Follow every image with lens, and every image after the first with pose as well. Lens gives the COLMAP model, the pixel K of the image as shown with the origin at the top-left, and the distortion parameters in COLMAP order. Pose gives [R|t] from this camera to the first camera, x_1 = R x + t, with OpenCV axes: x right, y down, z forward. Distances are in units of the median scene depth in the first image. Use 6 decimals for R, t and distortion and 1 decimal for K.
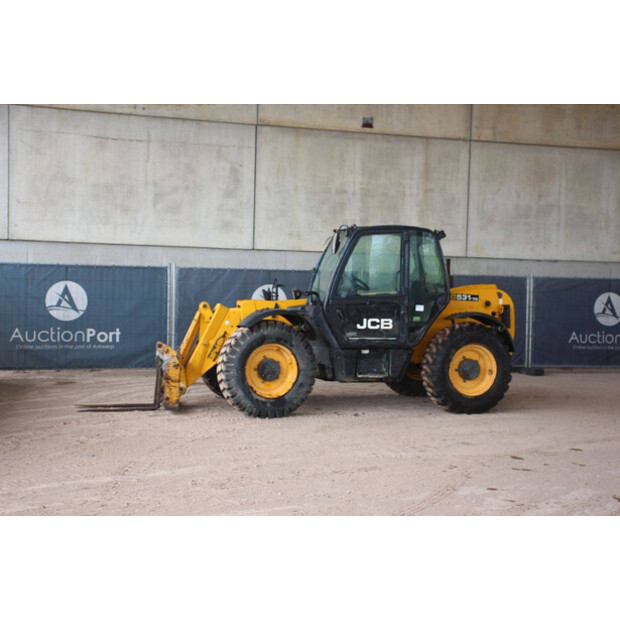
lens RADIAL K [[862.1, 0, 310.0], [0, 862.1, 310.0], [0, 0, 1]] dist [0.060107, 0.073435]
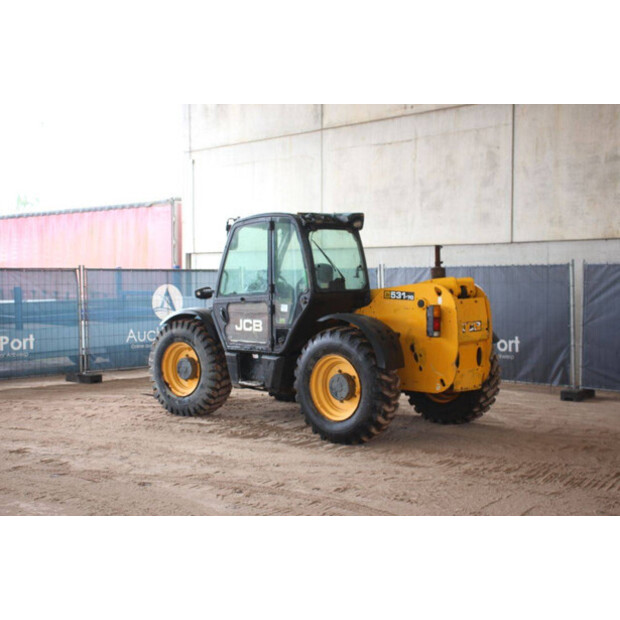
lens RADIAL K [[863.2, 0, 310.0], [0, 863.2, 310.0], [0, 0, 1]] dist [0.056393, 0.100632]
pose [[0.498326, 0.004960, -0.866975, 0.666577], [-0.012796, 0.999917, -0.001635, 0.000625], [0.866895, 0.011908, 0.498348, 0.457466]]
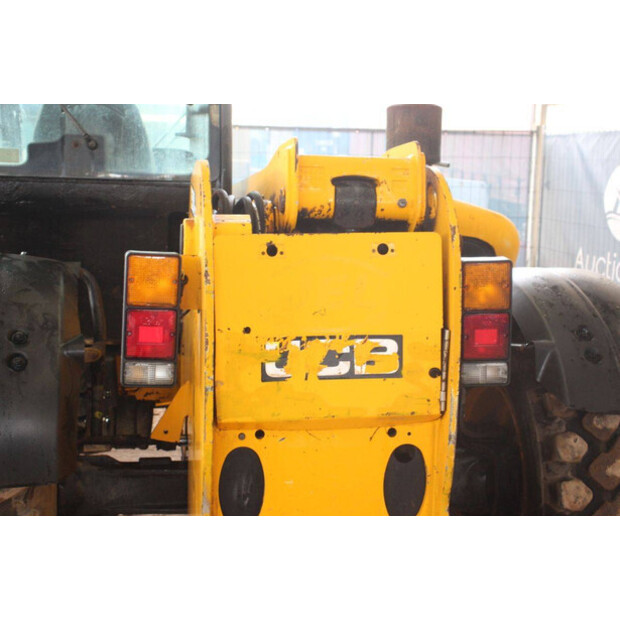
lens RADIAL K [[1064.5, 0, 311.0], [0, 1064.5, 310.4], [0, 0, 1]] dist [0.308787, 0.054162]
pose [[-0.092719, 0.119609, -0.988482, 0.362520], [-0.056408, 0.990533, 0.125148, -0.019338], [0.994093, 0.067362, -0.085094, 0.874573]]
